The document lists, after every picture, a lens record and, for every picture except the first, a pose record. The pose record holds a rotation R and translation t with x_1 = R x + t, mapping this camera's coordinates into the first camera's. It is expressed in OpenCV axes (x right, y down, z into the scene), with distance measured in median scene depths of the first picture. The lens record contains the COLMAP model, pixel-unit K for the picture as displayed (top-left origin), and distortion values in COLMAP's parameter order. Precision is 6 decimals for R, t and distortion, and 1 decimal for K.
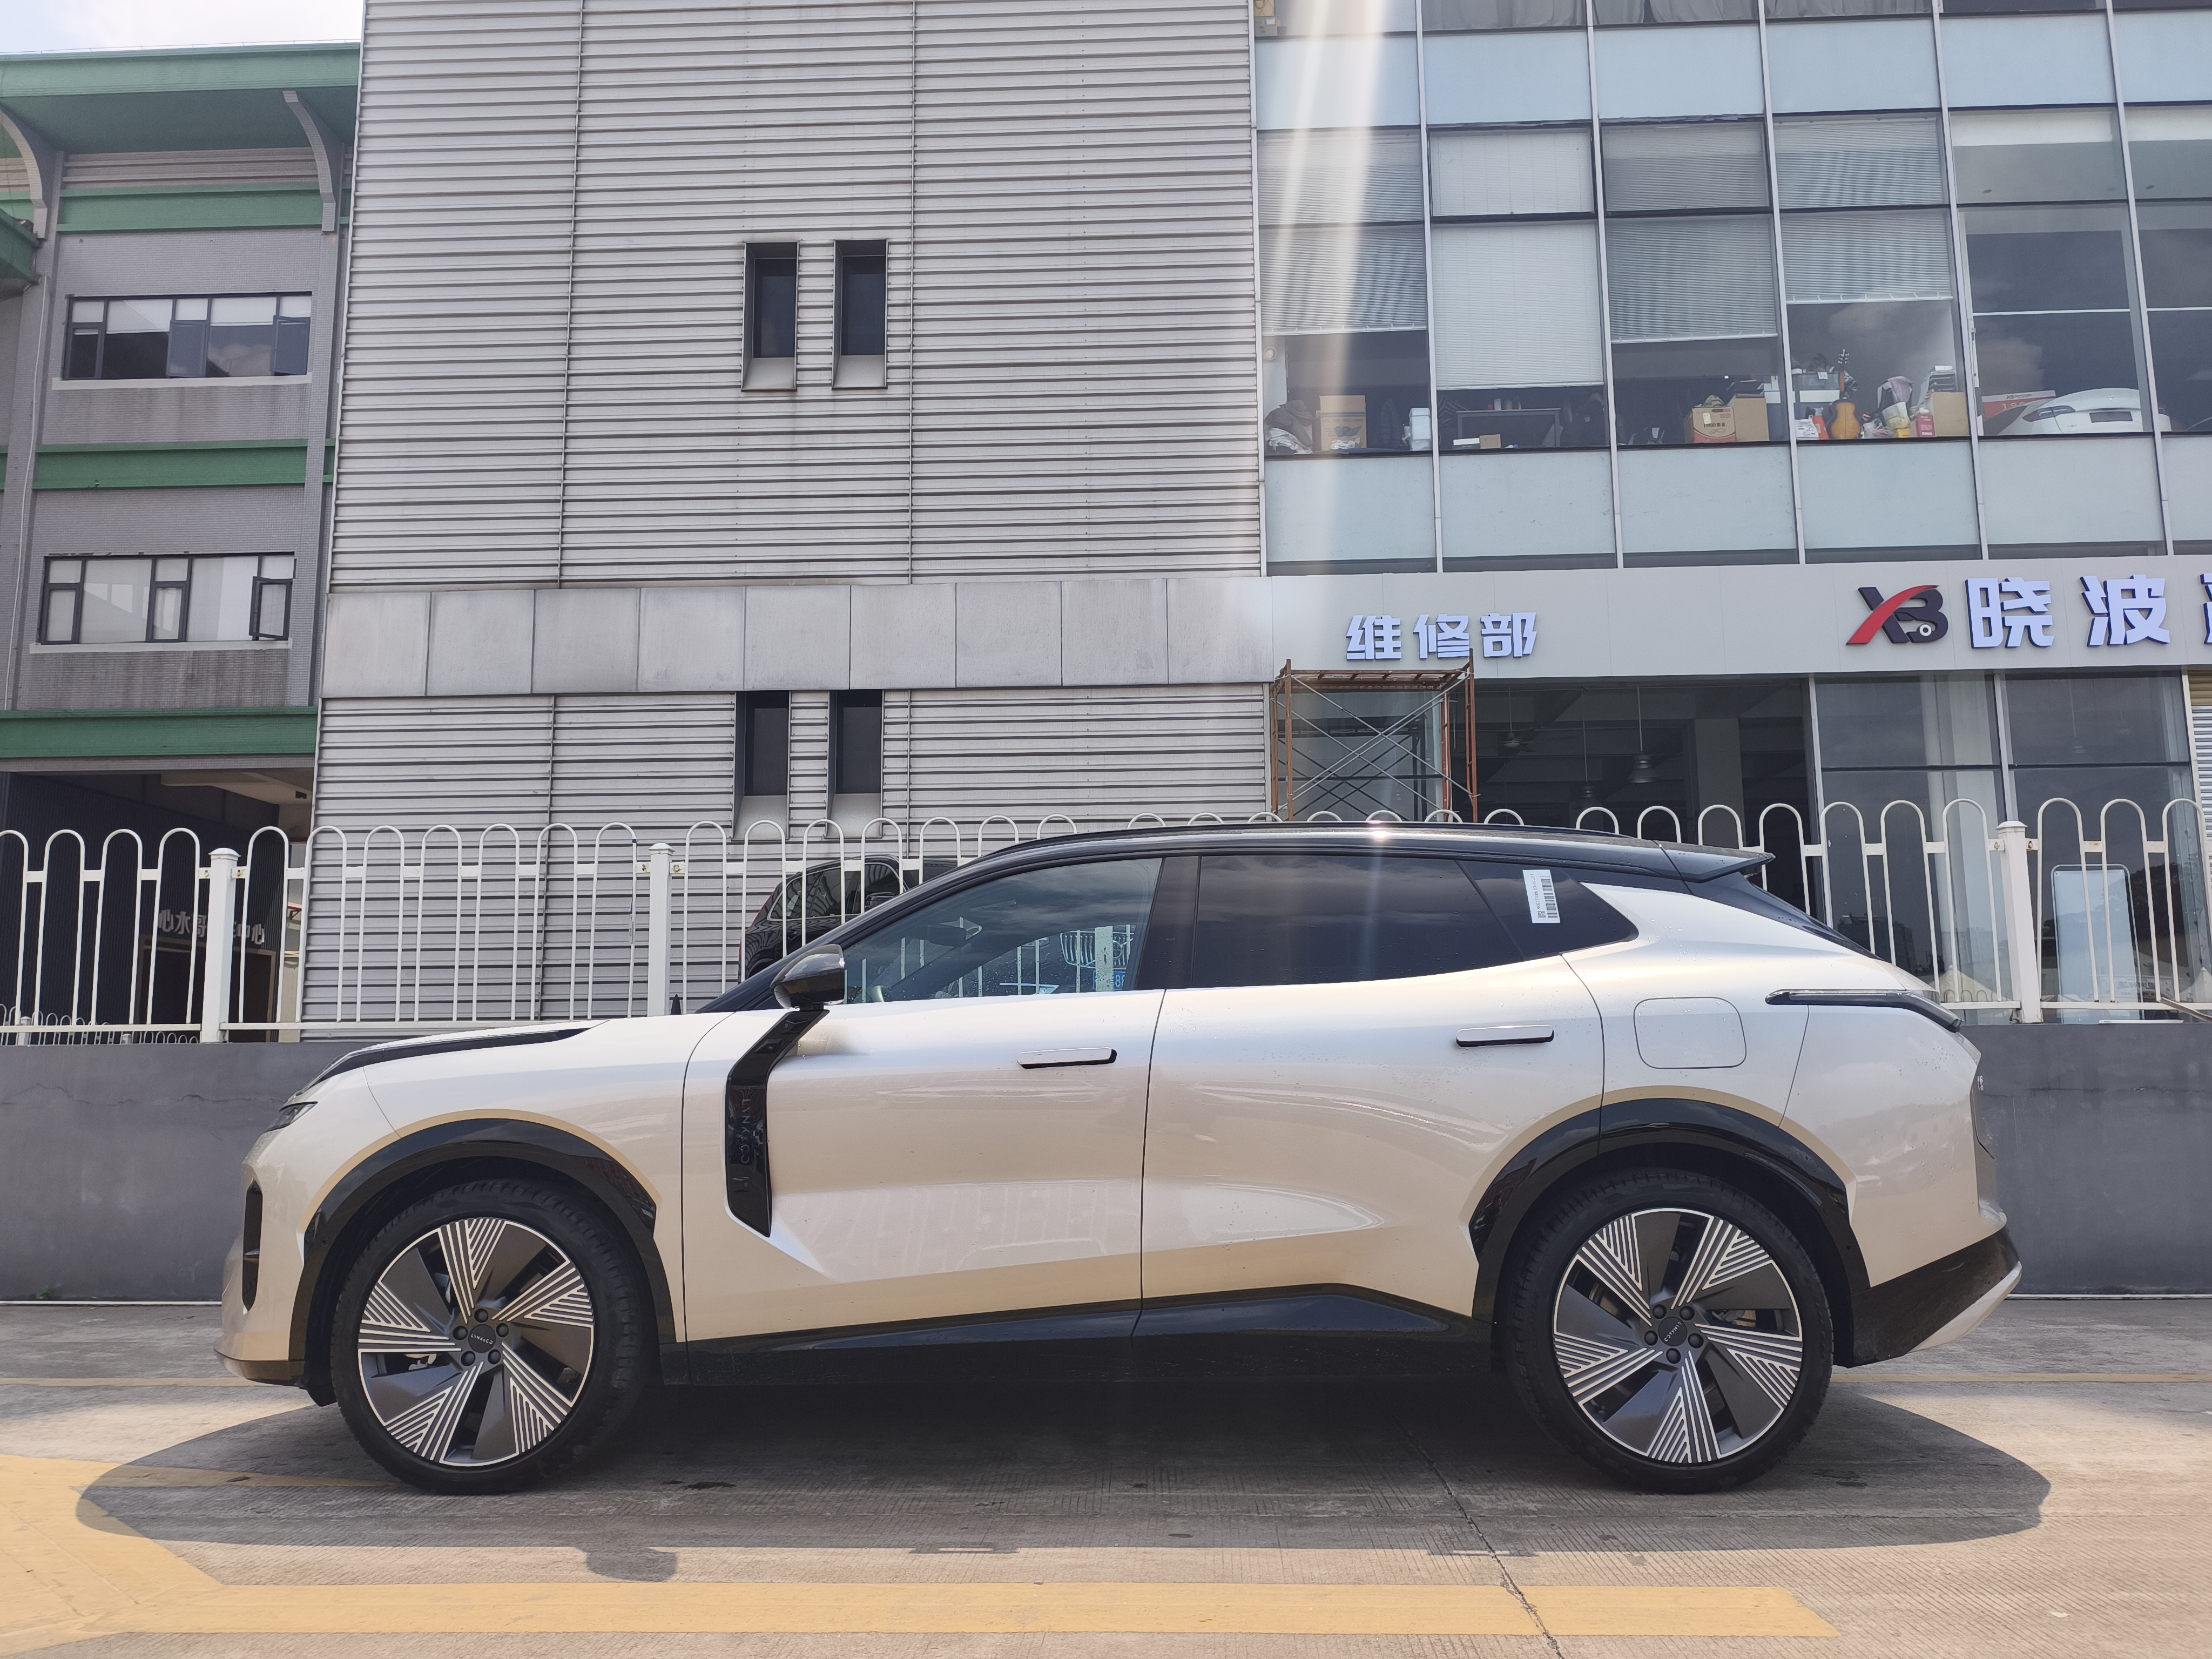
lens RADIAL K [[1575.1, 0, 1075.6], [0, 1575.1, 828.2], [0, 0, 1]] dist [0.039386, -0.045344]
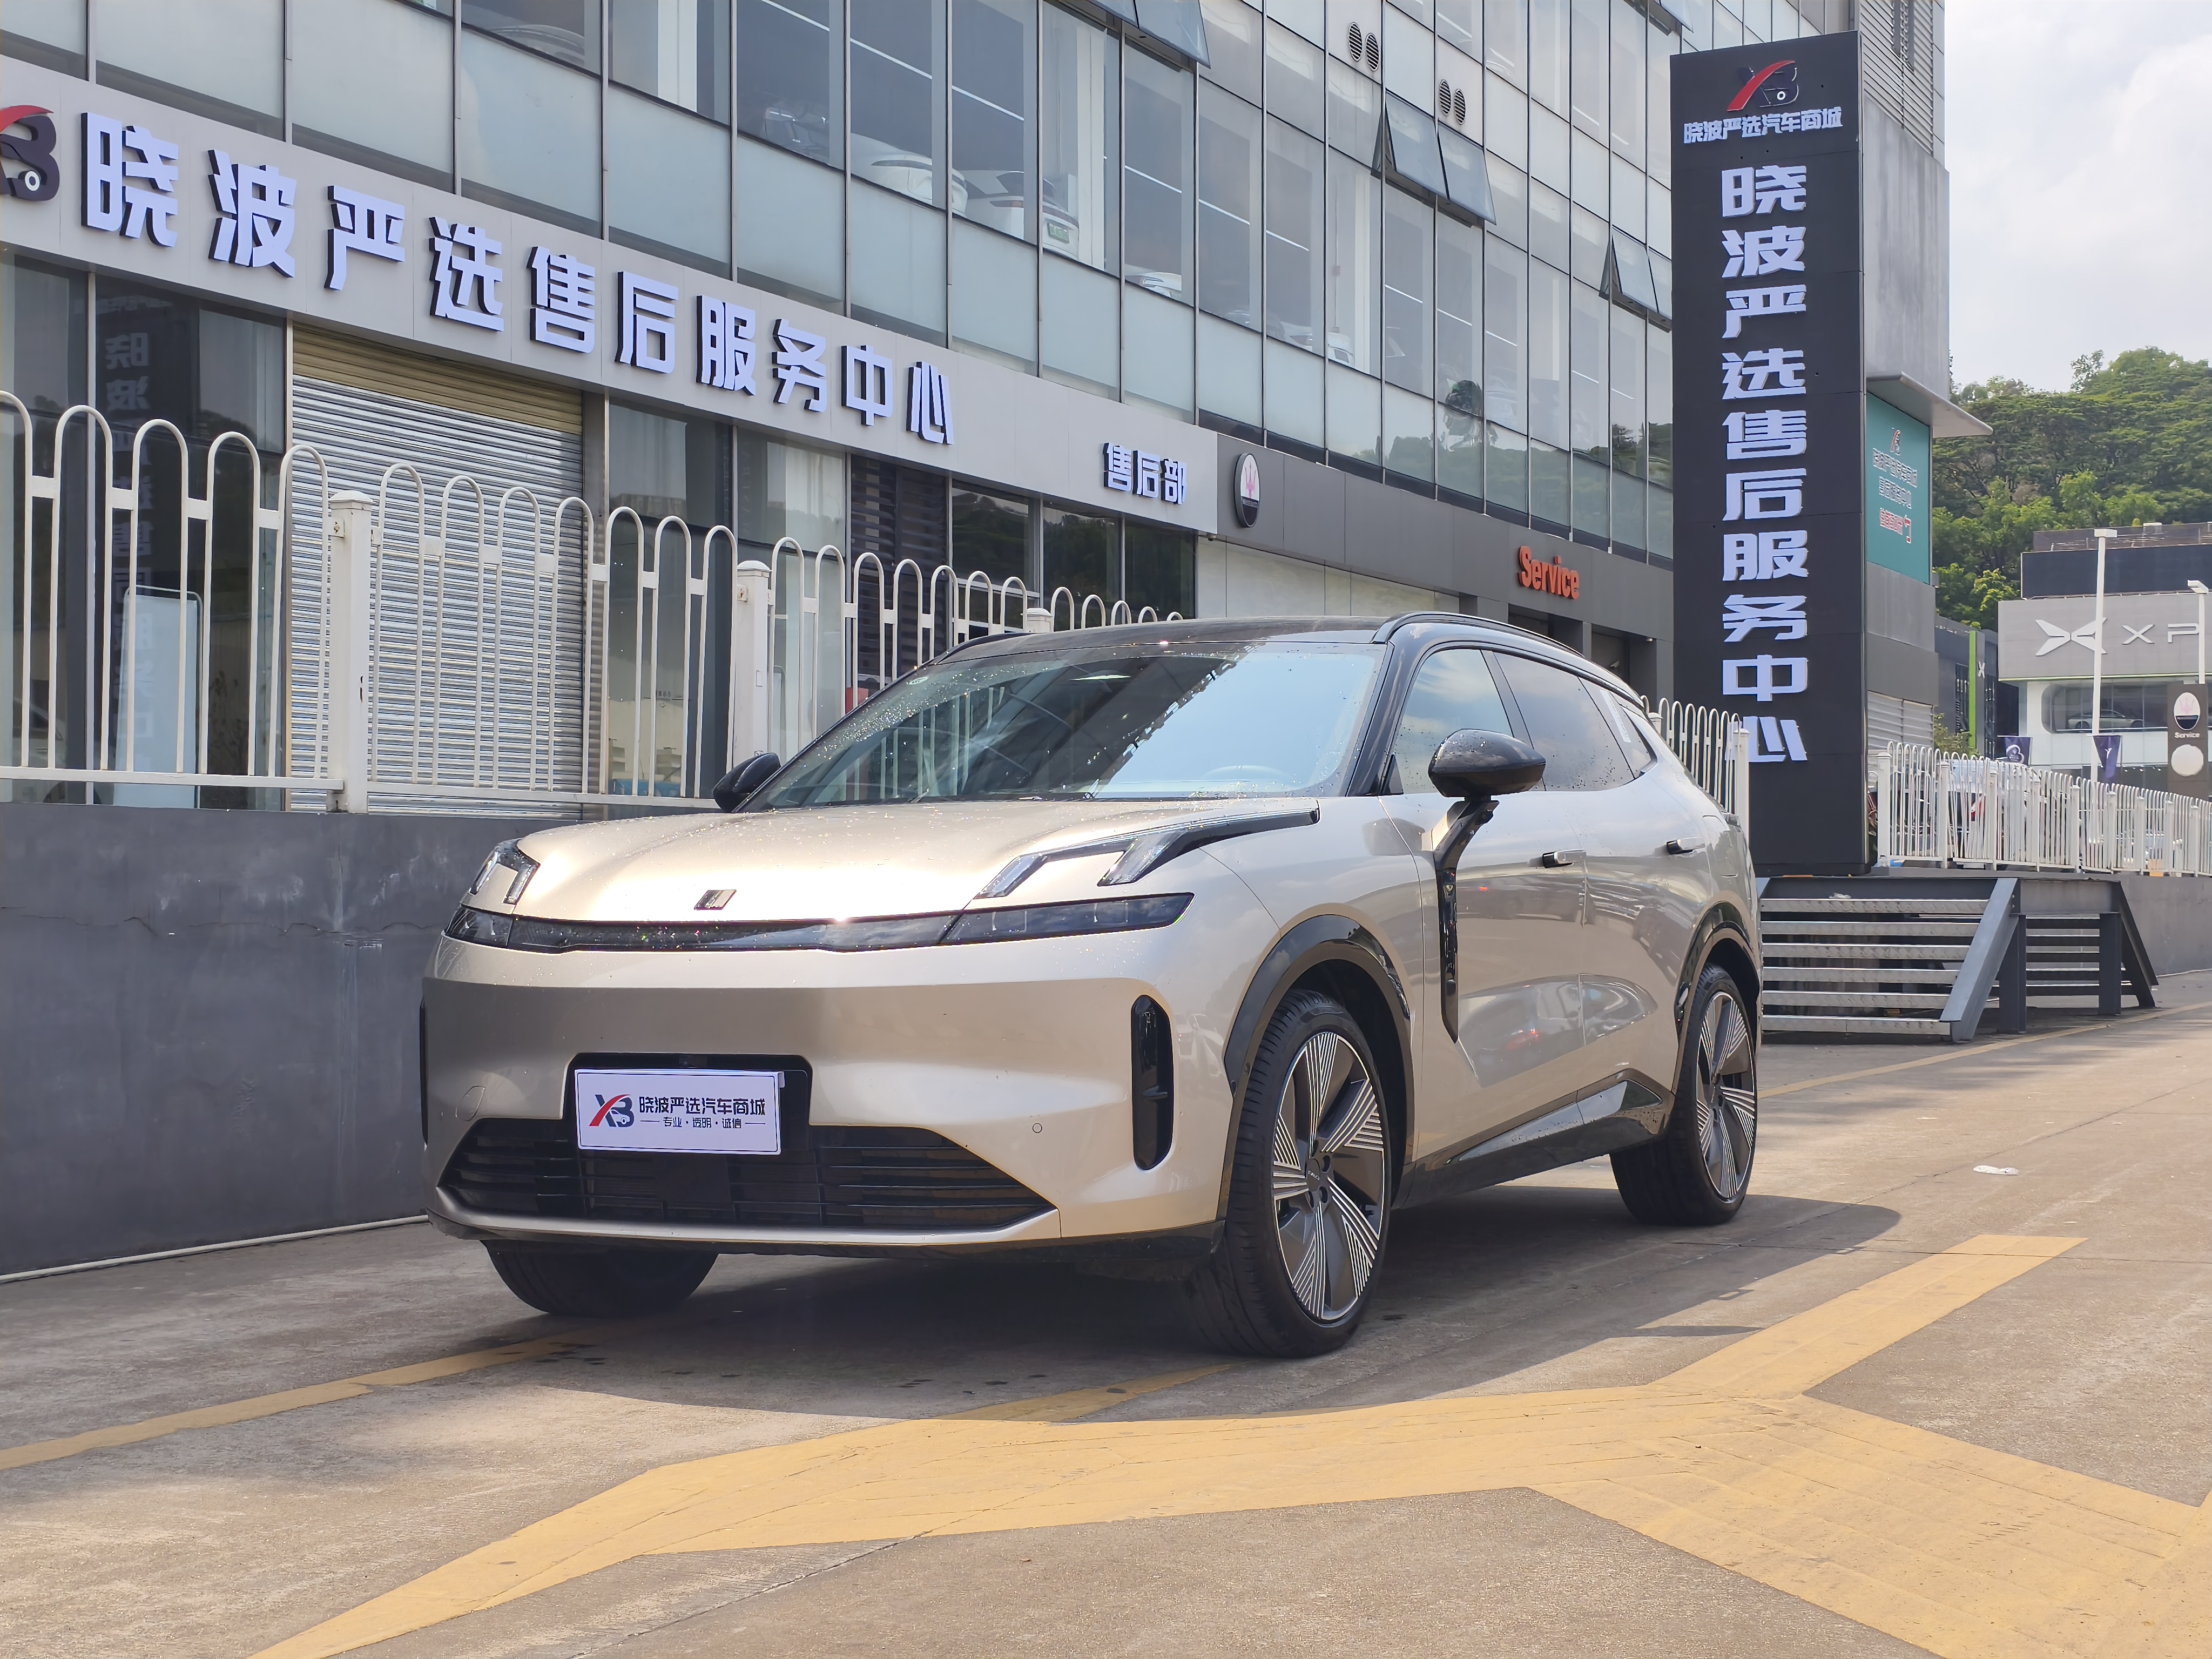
lens RADIAL K [[3291.8, 0, 1102.7], [0, 3291.8, 832.6], [0, 0, 1]] dist [0.153054, -0.458848]
pose [[0.412515, 0.029224, 0.910482, -0.433044], [-0.148773, 0.988227, 0.035686, 0.014900], [-0.898720, -0.150176, 0.412006, 0.062211]]
